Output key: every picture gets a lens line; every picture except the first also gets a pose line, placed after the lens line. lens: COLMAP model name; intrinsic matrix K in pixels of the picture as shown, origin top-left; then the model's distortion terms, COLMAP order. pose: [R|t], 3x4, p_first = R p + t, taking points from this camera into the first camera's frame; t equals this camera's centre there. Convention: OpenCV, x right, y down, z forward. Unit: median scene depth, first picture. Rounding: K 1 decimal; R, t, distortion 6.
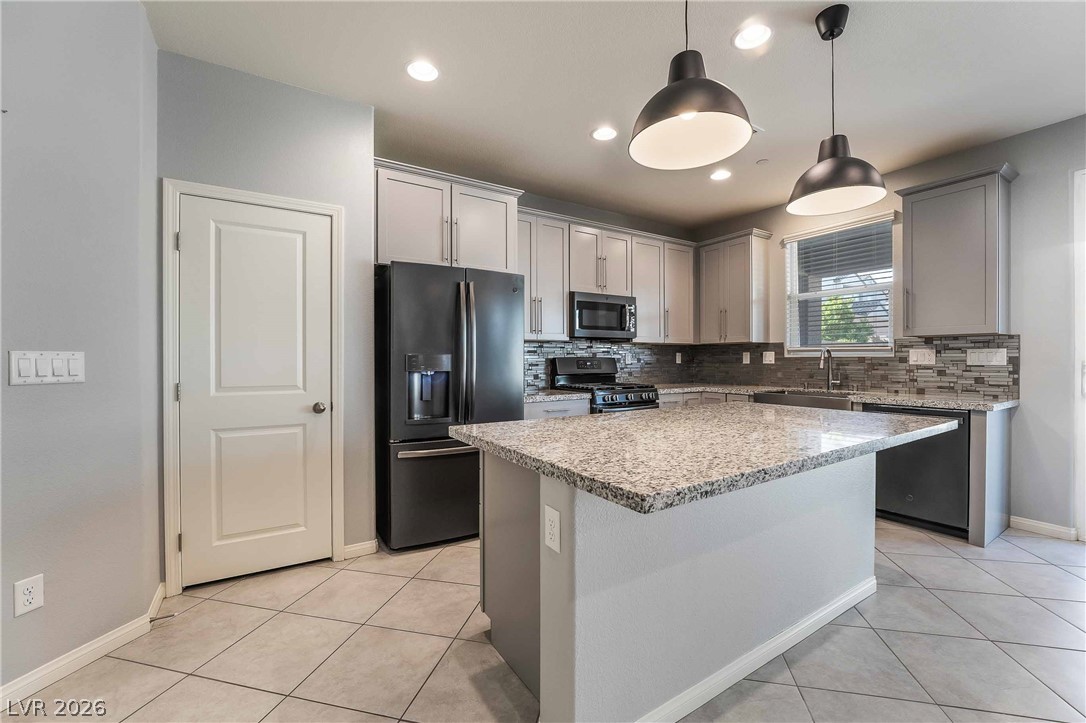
lens RADIAL K [[441.6, 0, 540.7], [0, 441.6, 363.2], [0, 0, 1]] dist [-0.018850, 0.000226]
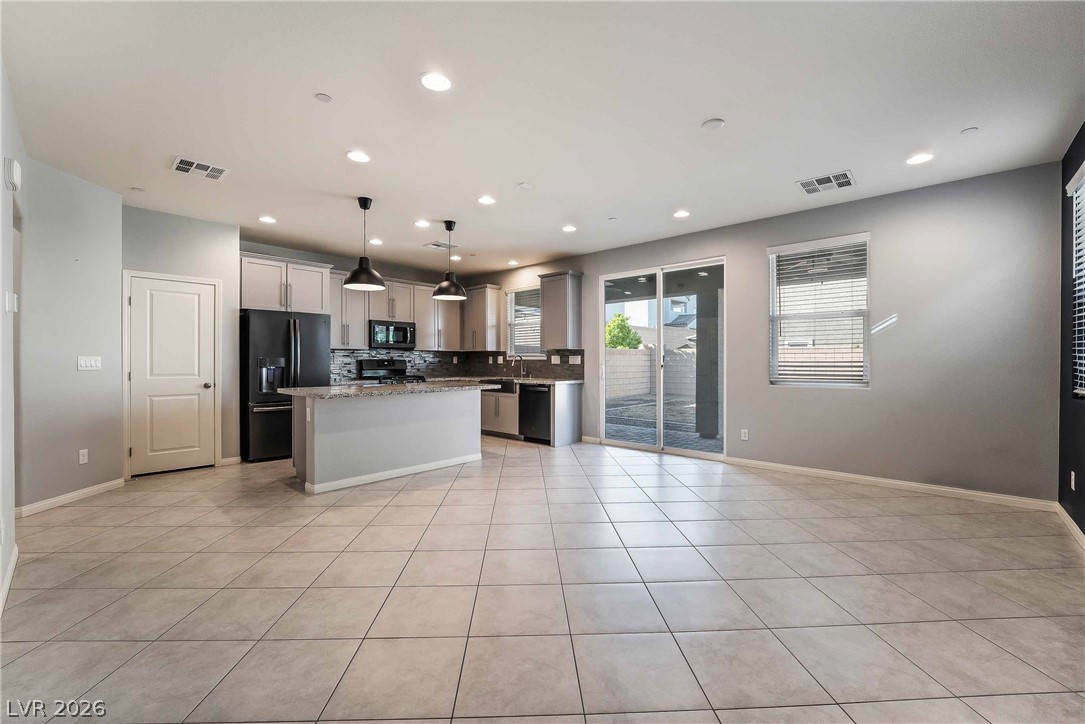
lens RADIAL K [[446.9, 0, 540.9], [0, 446.9, 363.2], [0, 0, 1]] dist [-0.018690, 0.000394]
pose [[0.965875, 0.001355, 0.259006, 0.326223], [-0.000581, 0.999995, -0.003064, 0.007407], [-0.259009, 0.002809, 0.965871, -1.008658]]
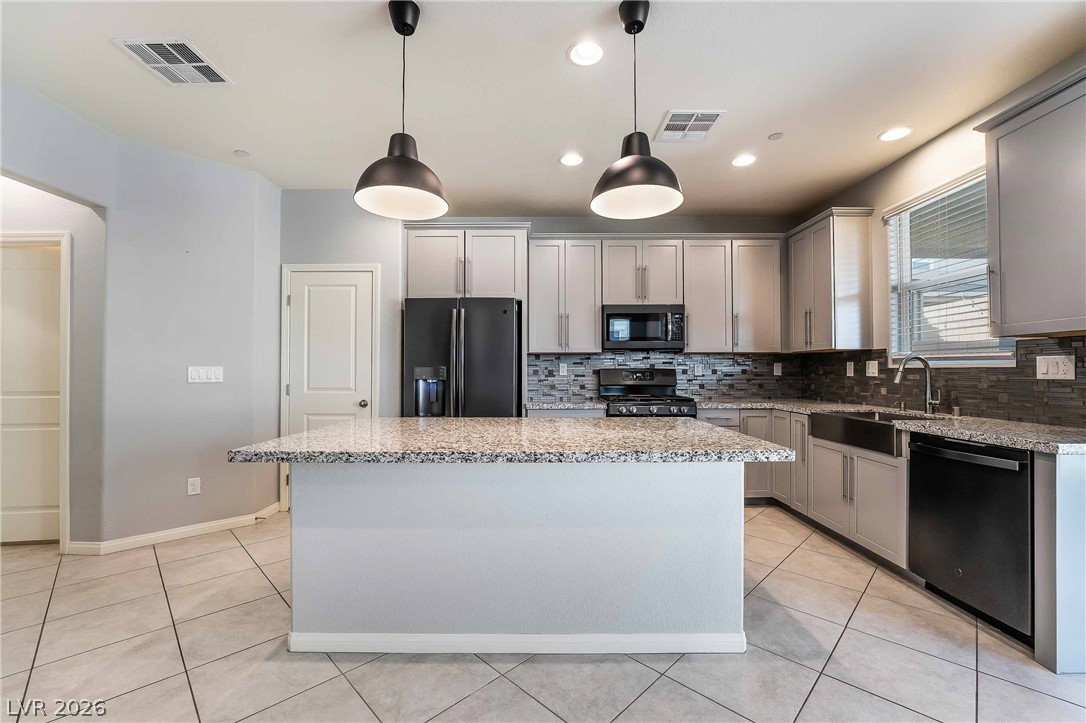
lens RADIAL K [[442.6, 0, 542.0], [0, 442.6, 365.6], [0, 0, 1]] dist [-0.020417, 0.000331]
pose [[0.845071, -0.004650, -0.534634, 0.636114], [-0.005422, 0.999836, -0.017266, -0.002317], [0.534627, 0.017489, 0.844907, 0.061773]]
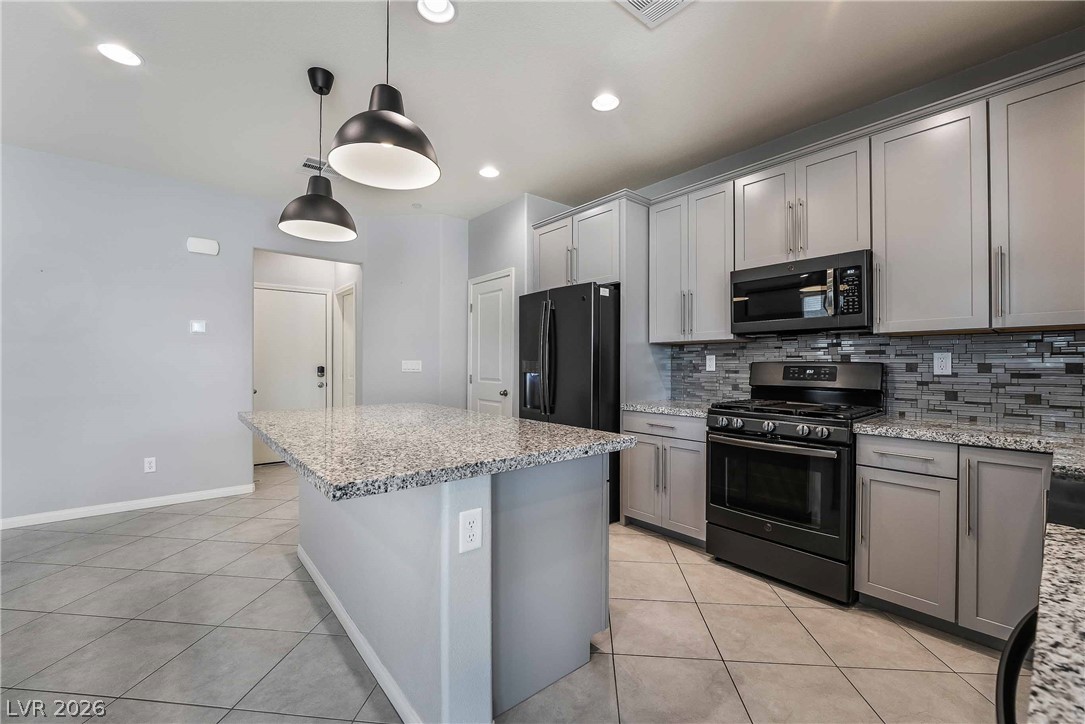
lens RADIAL K [[446.9, 0, 540.9], [0, 446.9, 363.2], [0, 0, 1]] dist [-0.018690, 0.000394]
pose [[0.126924, 0.001576, -0.991911, 0.961026], [-0.011002, 0.999939, 0.000181, -0.010184], [0.991851, 0.010890, 0.126934, 0.748206]]
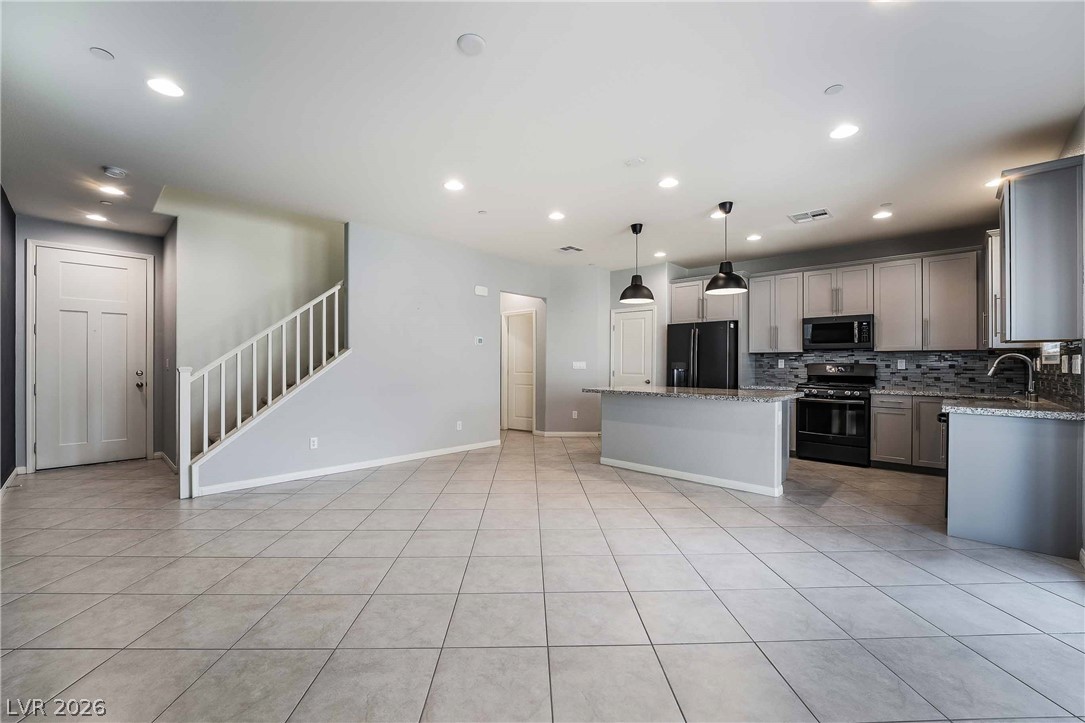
lens RADIAL K [[441.2, 0, 540.2], [0, 441.2, 363.2], [0, 0, 1]] dist [-0.018850, 0.000226]
pose [[0.248021, 0.003353, -0.968749, 1.599823], [-0.012204, 0.999925, 0.000337, -0.004714], [0.968678, 0.011739, 0.248043, -0.262894]]
